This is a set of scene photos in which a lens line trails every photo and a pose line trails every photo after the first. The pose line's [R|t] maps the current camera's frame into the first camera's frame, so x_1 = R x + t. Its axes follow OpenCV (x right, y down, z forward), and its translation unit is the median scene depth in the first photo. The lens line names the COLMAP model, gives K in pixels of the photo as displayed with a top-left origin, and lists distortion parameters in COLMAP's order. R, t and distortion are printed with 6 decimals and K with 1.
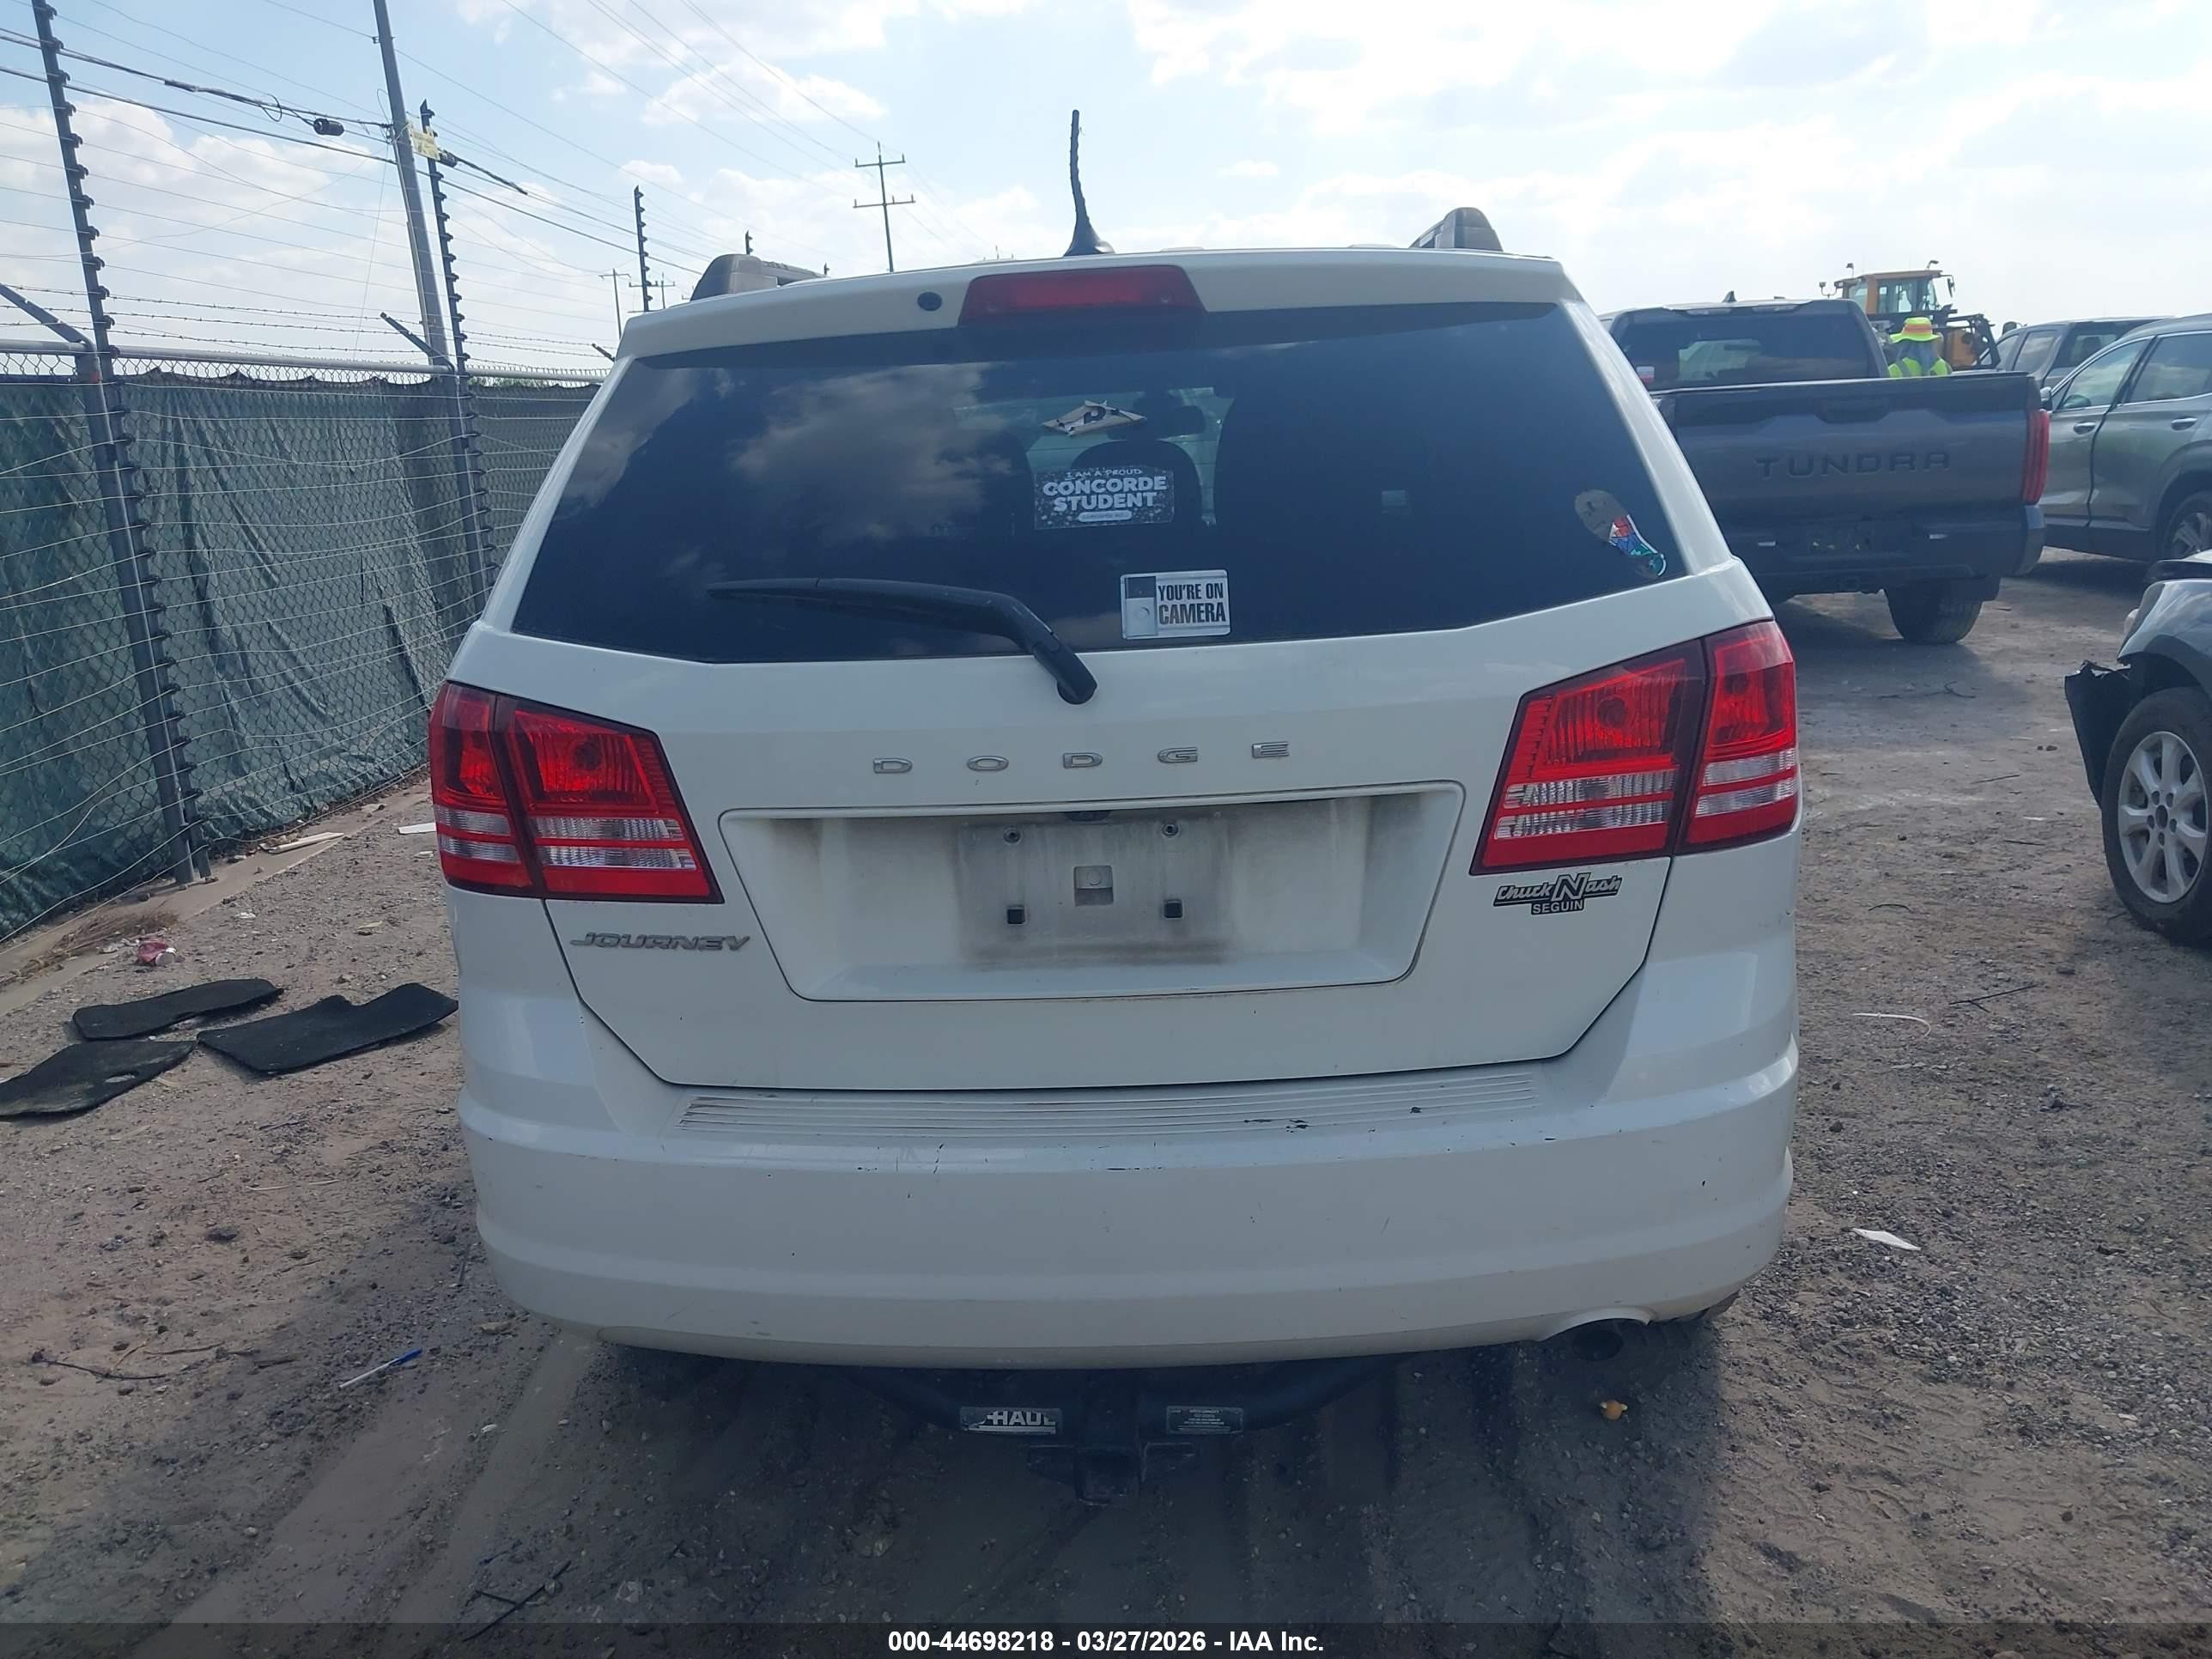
lens RADIAL K [[1712.3, 0, 1106.0], [0, 1712.3, 829.5], [0, 0, 1]] dist [0.047762, -0.075350]
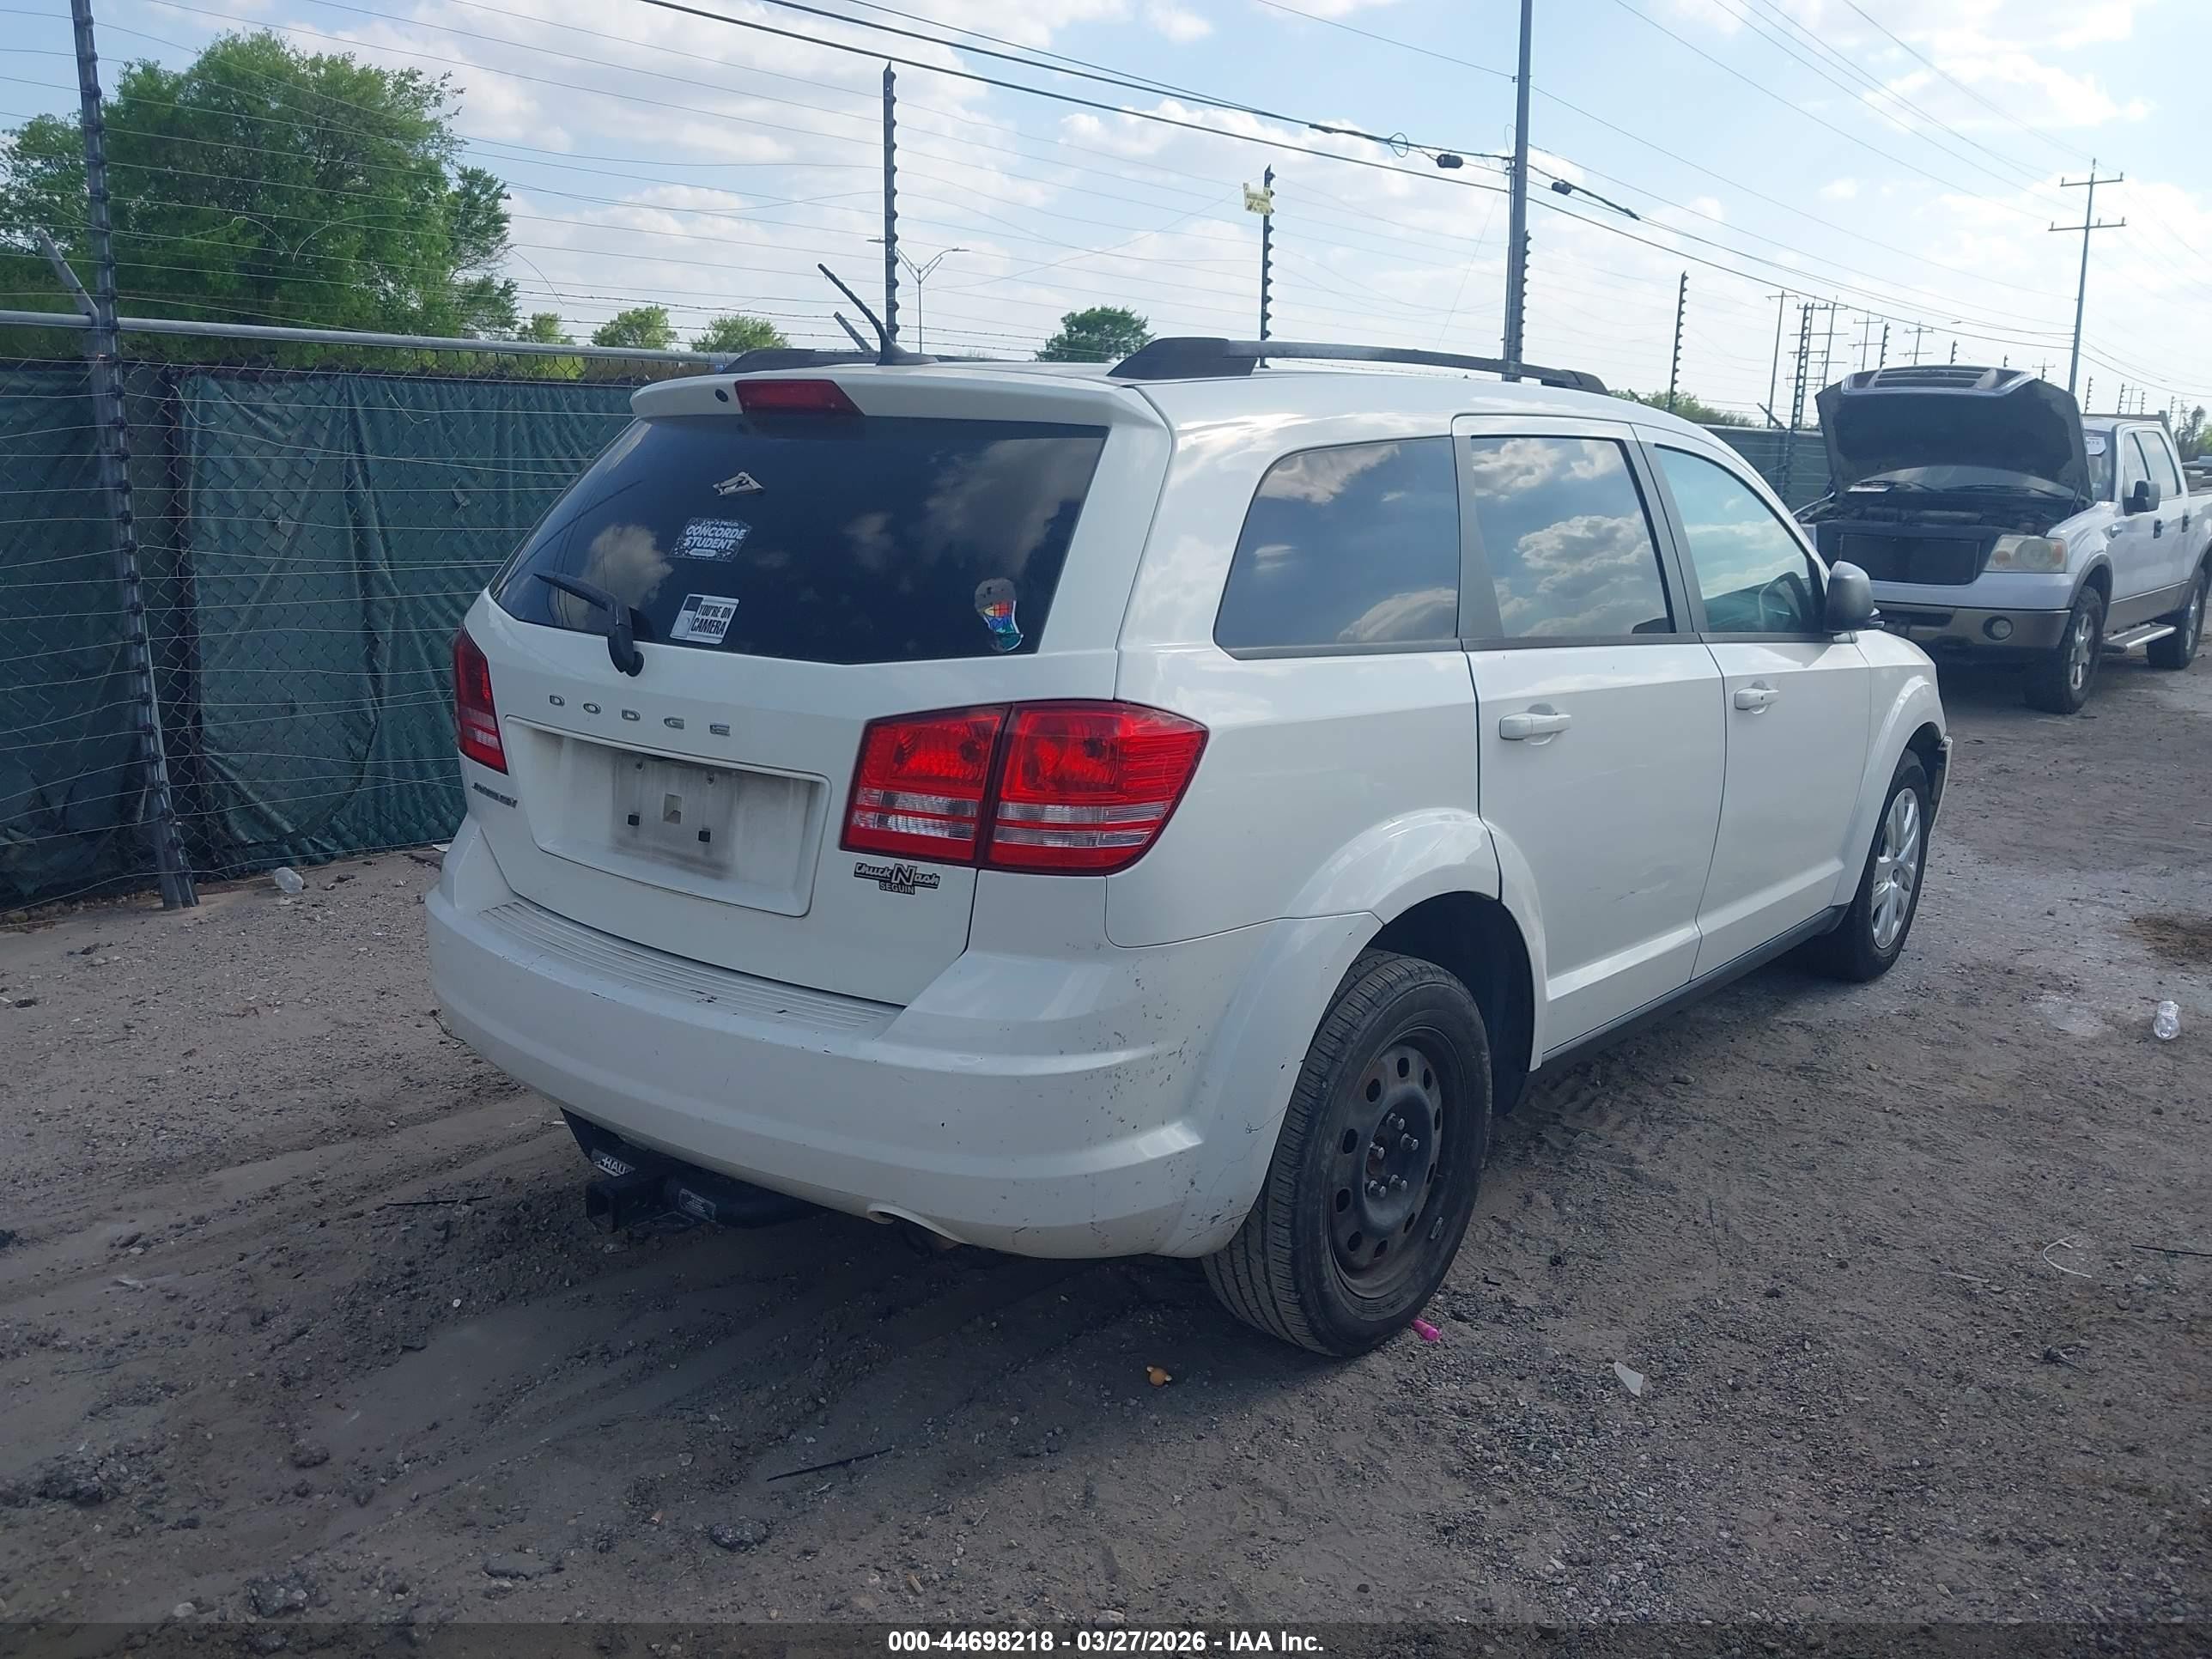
lens RADIAL K [[1731.0, 0, 1106.0], [0, 1731.0, 829.5], [0, 0, 1]] dist [-0.002291, 0.004176]
pose [[0.820184, 0.191269, -0.539179, 1.072568], [-0.198372, 0.979067, 0.045559, -0.087777], [0.536607, 0.069591, 0.840958, -0.016291]]
